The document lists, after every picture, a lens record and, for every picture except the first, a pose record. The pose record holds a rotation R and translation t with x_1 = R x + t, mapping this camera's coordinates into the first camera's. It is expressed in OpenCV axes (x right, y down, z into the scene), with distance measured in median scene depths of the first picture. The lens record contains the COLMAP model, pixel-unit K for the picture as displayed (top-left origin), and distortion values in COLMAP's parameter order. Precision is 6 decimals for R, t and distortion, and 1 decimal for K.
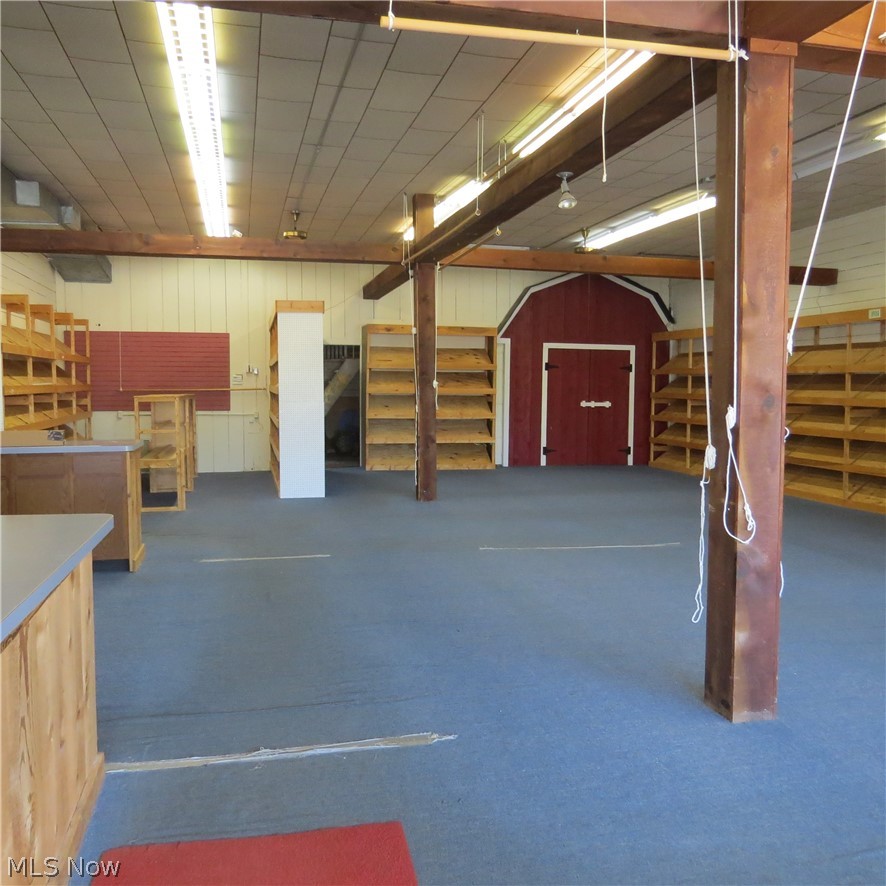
lens RADIAL K [[853.0, 0, 447.6], [0, 853.0, 444.7], [0, 0, 1]] dist [-0.019045, -0.004733]
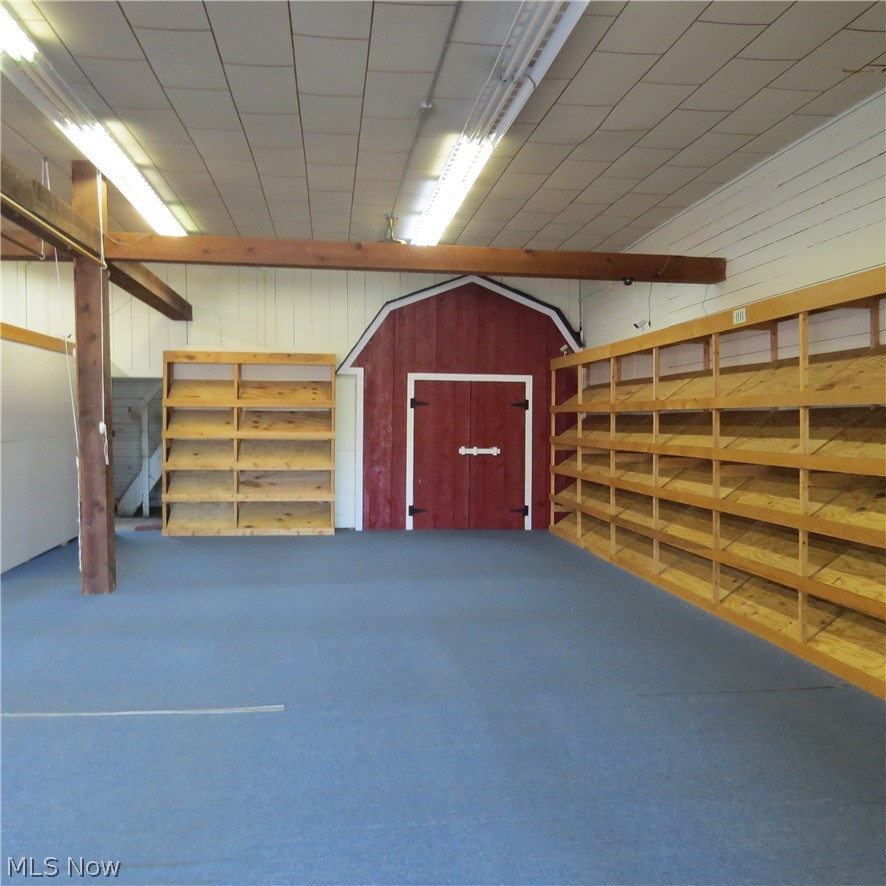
lens RADIAL K [[854.8, 0, 441.8], [0, 854.8, 440.3], [0, 0, 1]] dist [-0.016895, 0.012181]
pose [[0.994316, 0.000117, -0.106474, 0.237723], [-0.005521, 0.998711, -0.050453, -0.018816], [0.106330, 0.050754, 0.993035, 0.232828]]
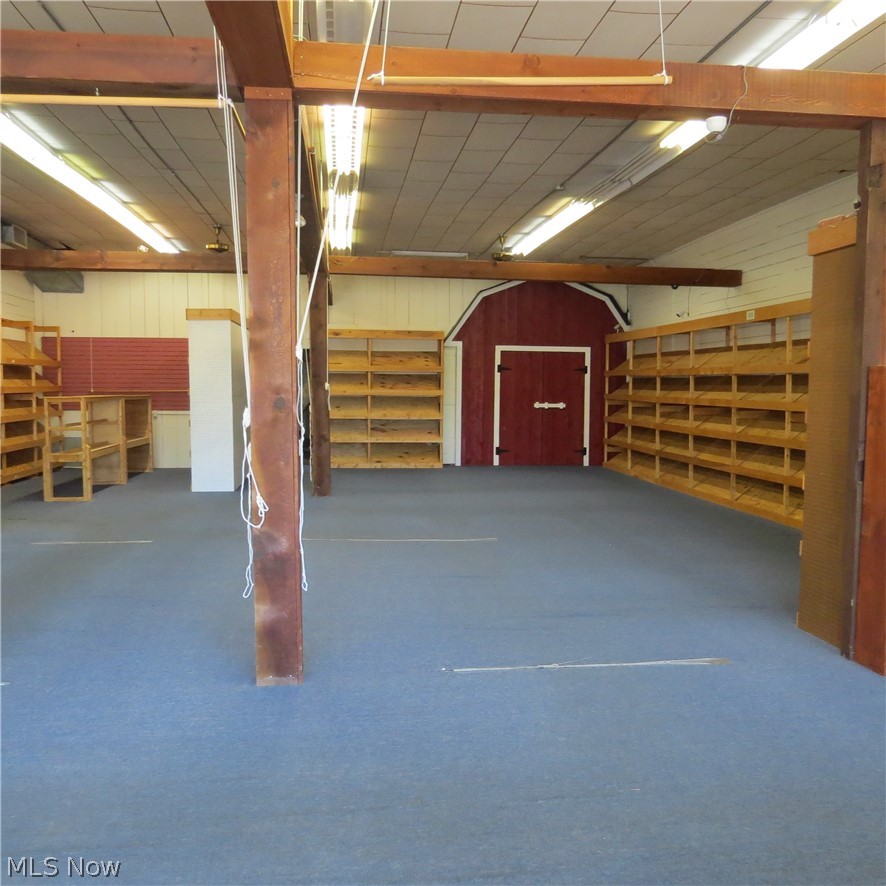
lens RADIAL K [[852.8, 0, 444.4], [0, 852.8, 441.4], [0, 0, 1]] dist [-0.014491, 0.002304]
pose [[0.993242, 0.007342, -0.115829, 0.178415], [-0.007902, 0.999959, -0.004379, 0.000925], [0.115793, 0.005265, 0.993259, -0.026098]]
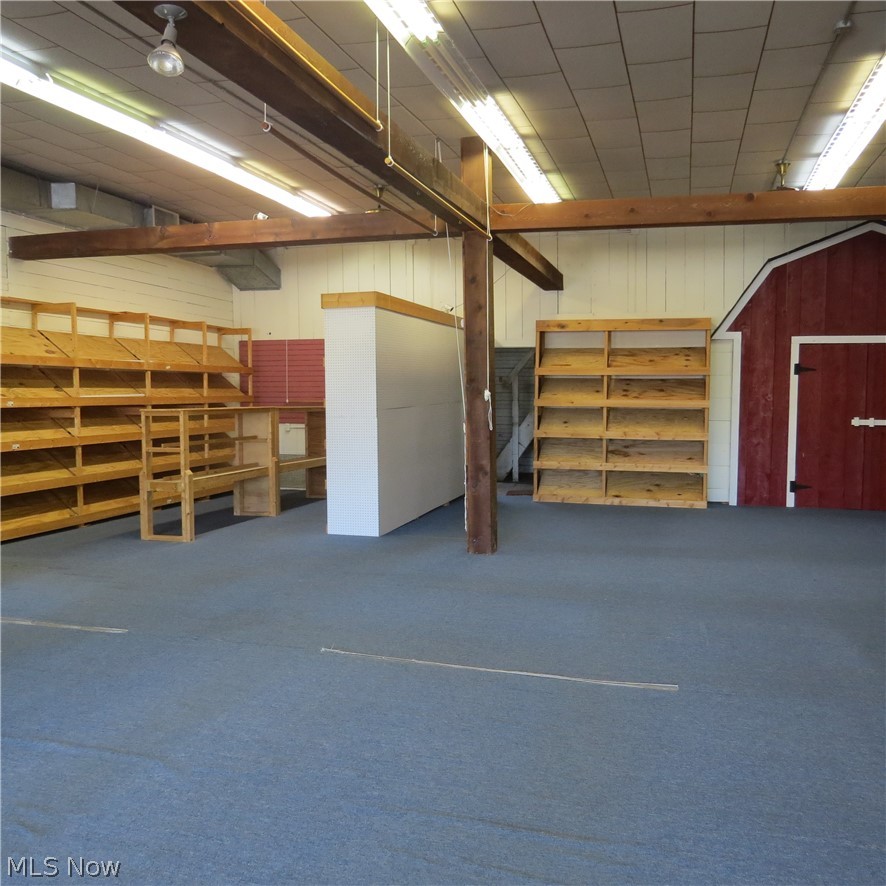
lens RADIAL K [[854.8, 0, 441.8], [0, 854.8, 440.3], [0, 0, 1]] dist [-0.016895, 0.012181]
pose [[0.871128, 0.023163, -0.490509, 0.218996], [-0.031064, 0.999486, -0.007970, -0.017724], [0.490072, 0.022180, 0.871400, 0.240878]]
